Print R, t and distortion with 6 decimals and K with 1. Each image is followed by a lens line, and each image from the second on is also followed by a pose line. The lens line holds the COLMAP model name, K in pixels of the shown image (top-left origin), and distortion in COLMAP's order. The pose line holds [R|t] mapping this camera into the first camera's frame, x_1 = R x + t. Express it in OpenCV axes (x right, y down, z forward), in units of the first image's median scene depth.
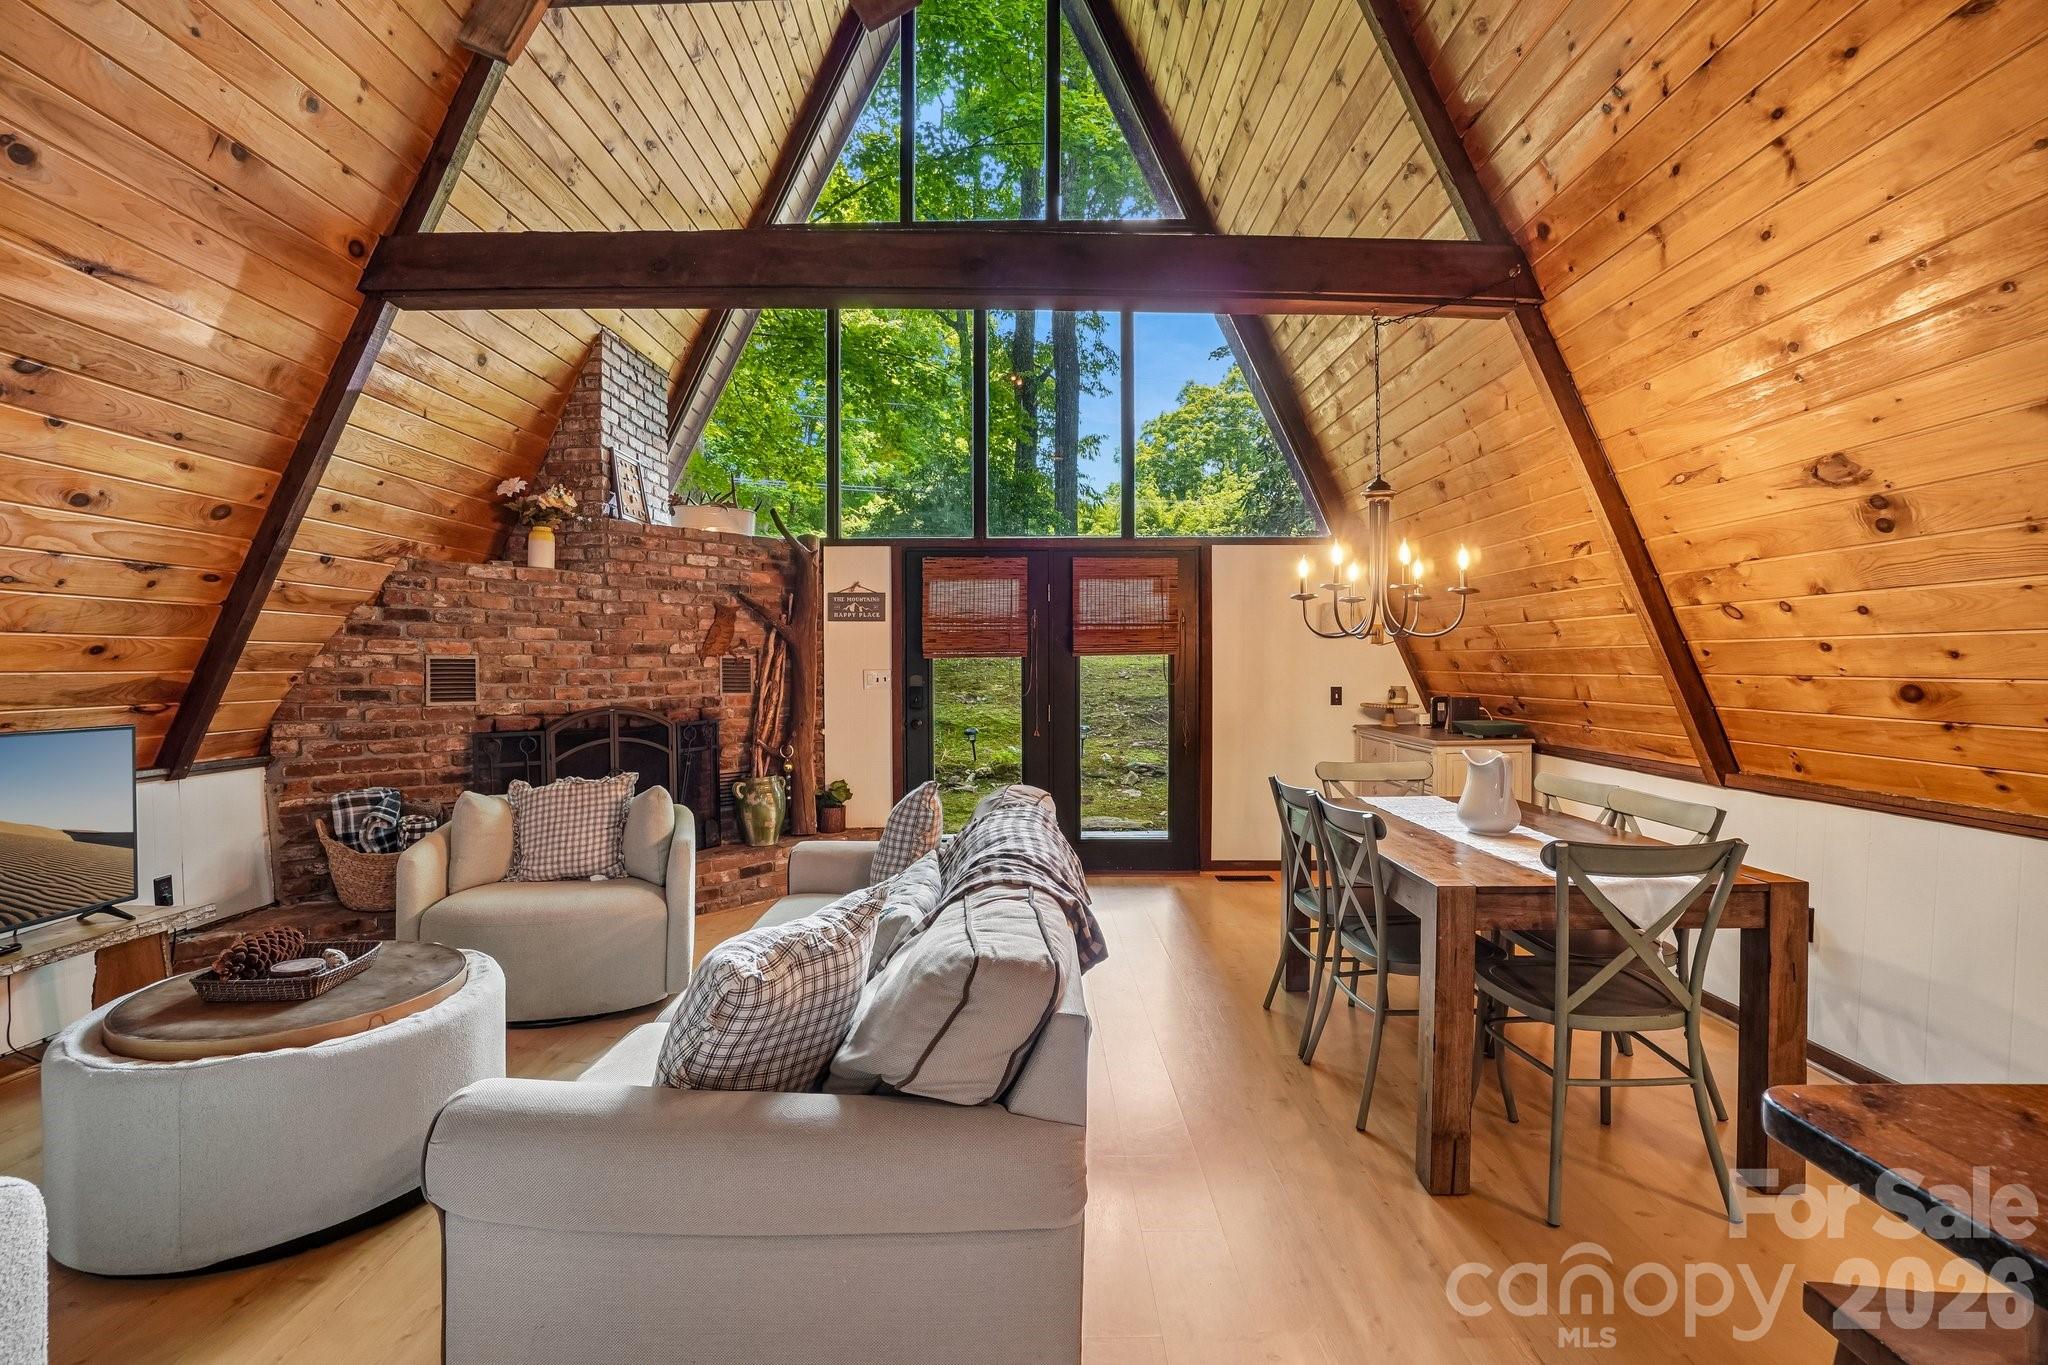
lens RADIAL K [[916.7, 0, 1018.1], [0, 916.7, 661.4], [0, 0, 1]] dist [-0.055814, 0.015675]
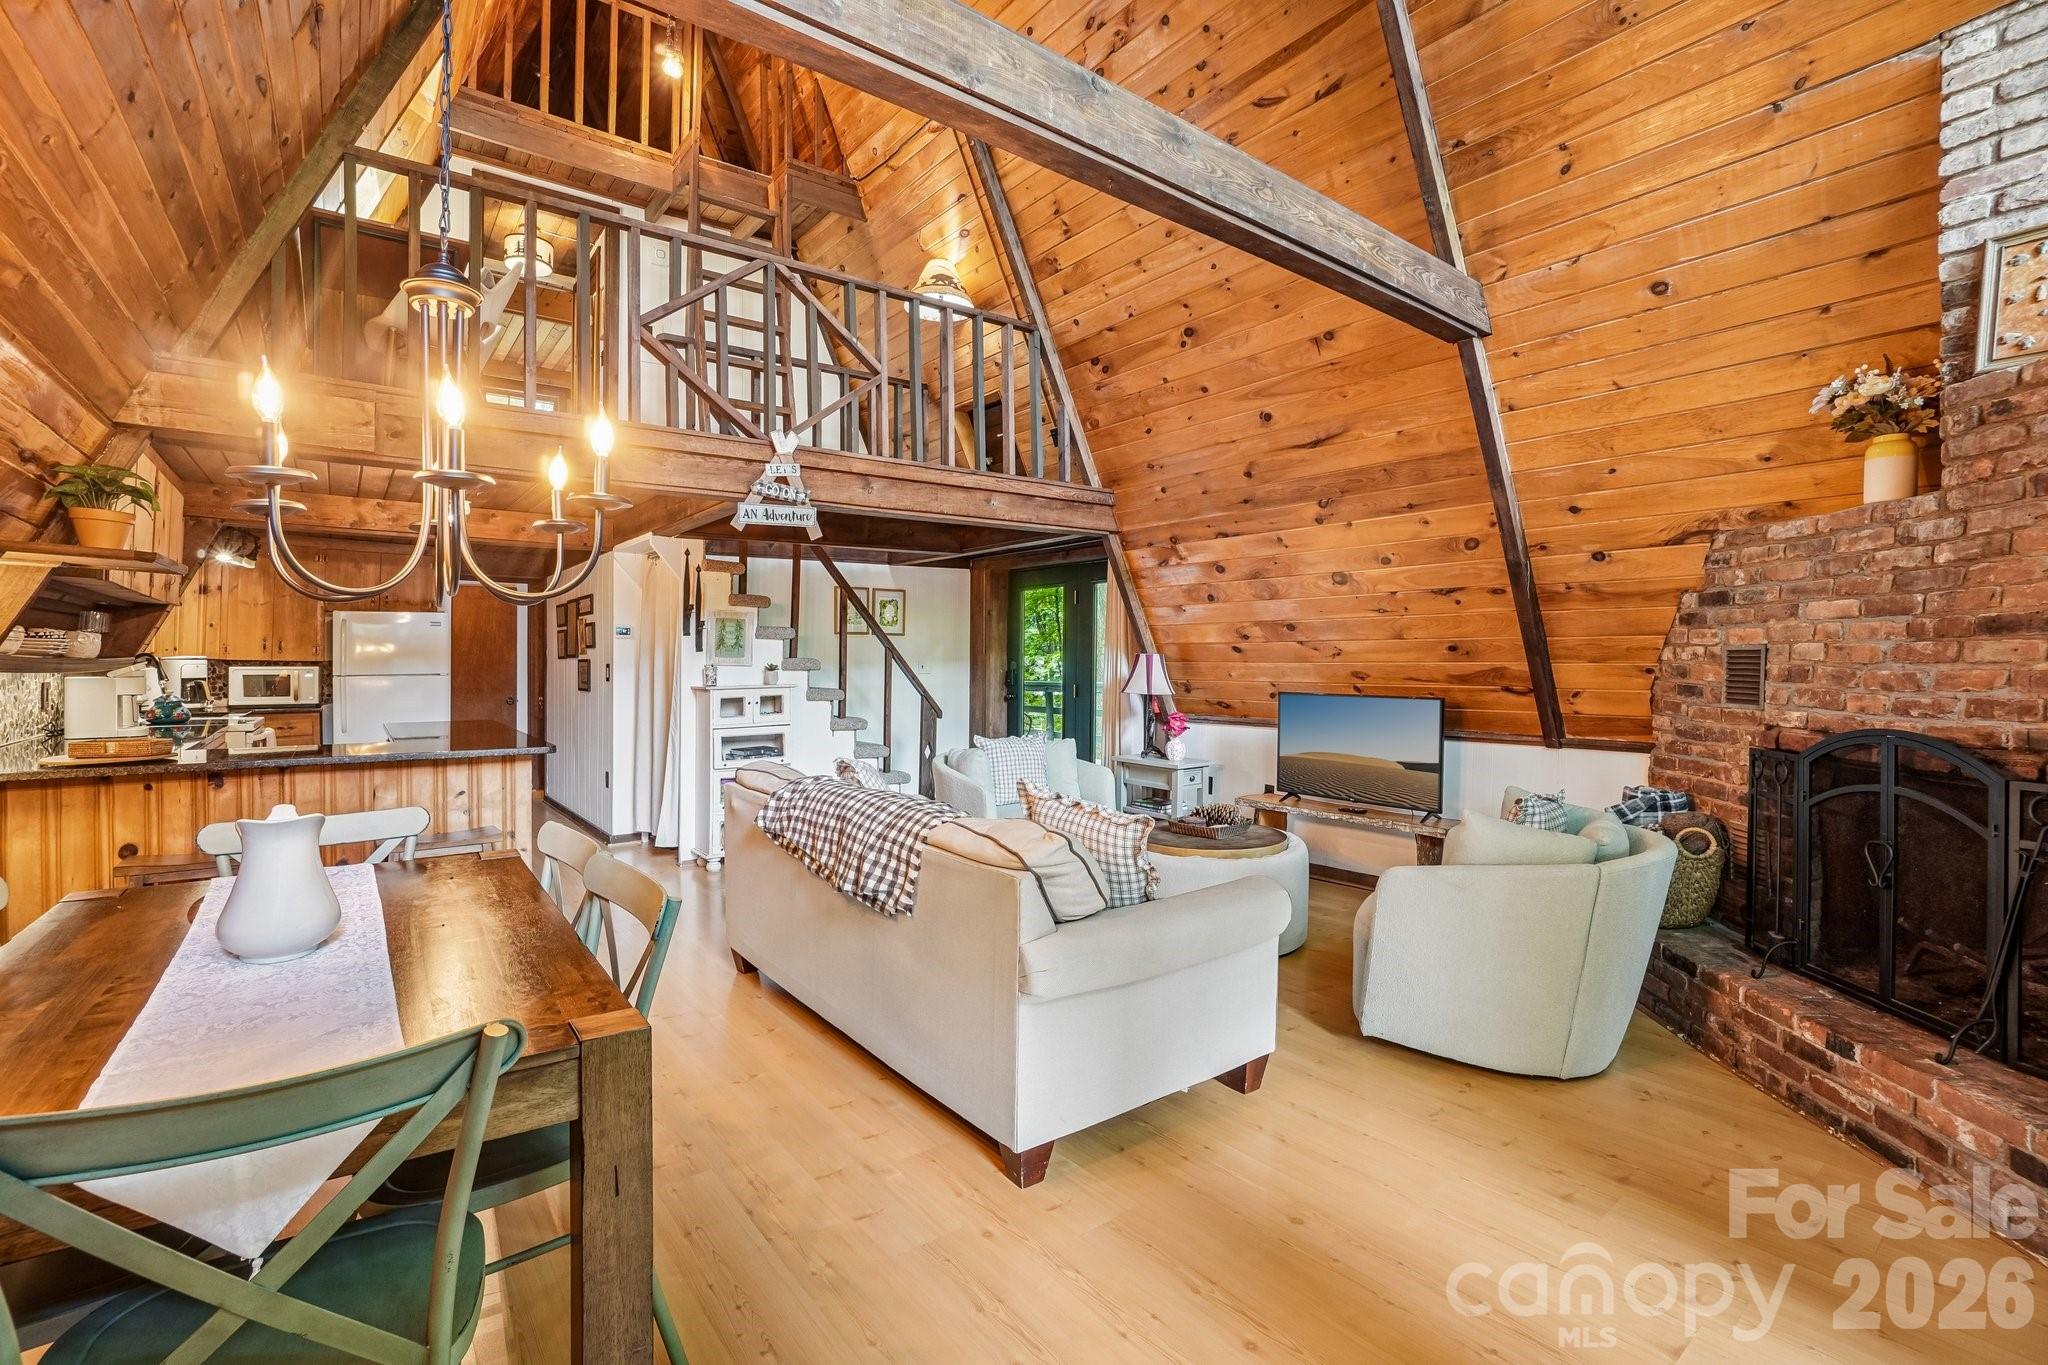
lens RADIAL K [[916.7, 0, 1033.7], [0, 916.7, 667.5], [0, 0, 1]] dist [-0.055814, 0.015675]
pose [[-0.782843, 0.007210, -0.622177, 0.386688], [0.004703, 0.999973, 0.005670, 0.005918], [0.622201, 0.001512, -0.782856, 1.364526]]
